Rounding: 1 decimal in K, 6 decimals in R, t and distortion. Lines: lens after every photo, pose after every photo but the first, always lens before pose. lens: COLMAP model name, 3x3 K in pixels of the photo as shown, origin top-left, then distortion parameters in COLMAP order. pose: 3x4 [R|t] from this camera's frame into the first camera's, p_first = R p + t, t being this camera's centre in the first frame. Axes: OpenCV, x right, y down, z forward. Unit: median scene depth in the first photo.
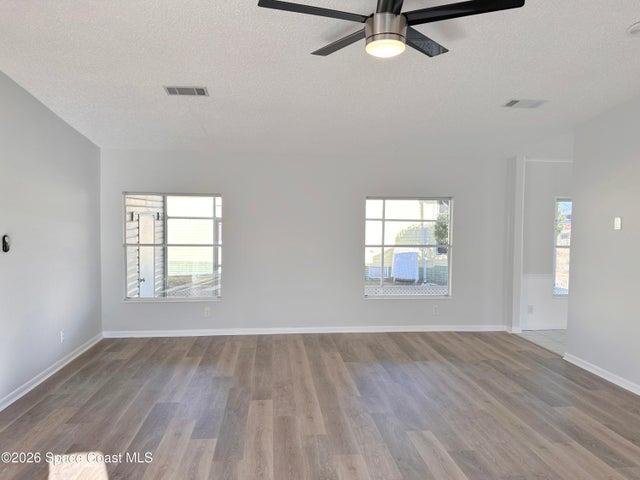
lens RADIAL K [[455.1, 0, 319.7], [0, 455.1, 239.6], [0, 0, 1]] dist [0.030316, -0.031063]
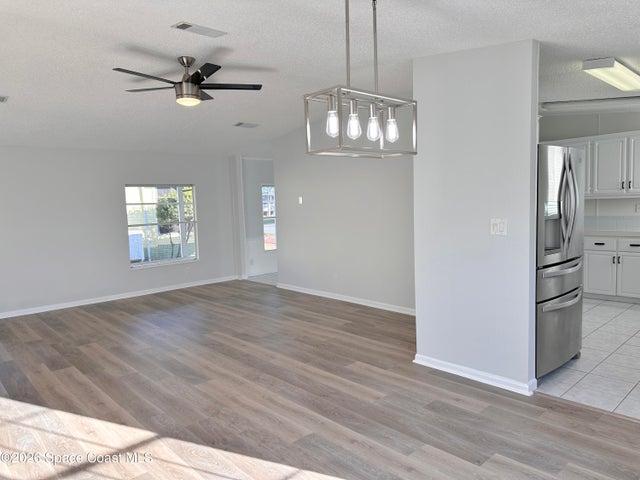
lens RADIAL K [[455.1, 0, 320.1], [0, 455.1, 239.1], [0, 0, 1]] dist [0.030316, -0.031063]
pose [[0.798750, -0.083989, 0.595771, -0.256070], [0.061922, 0.996426, 0.057453, 0.013164], [-0.598468, -0.008999, 0.801096, -0.328267]]
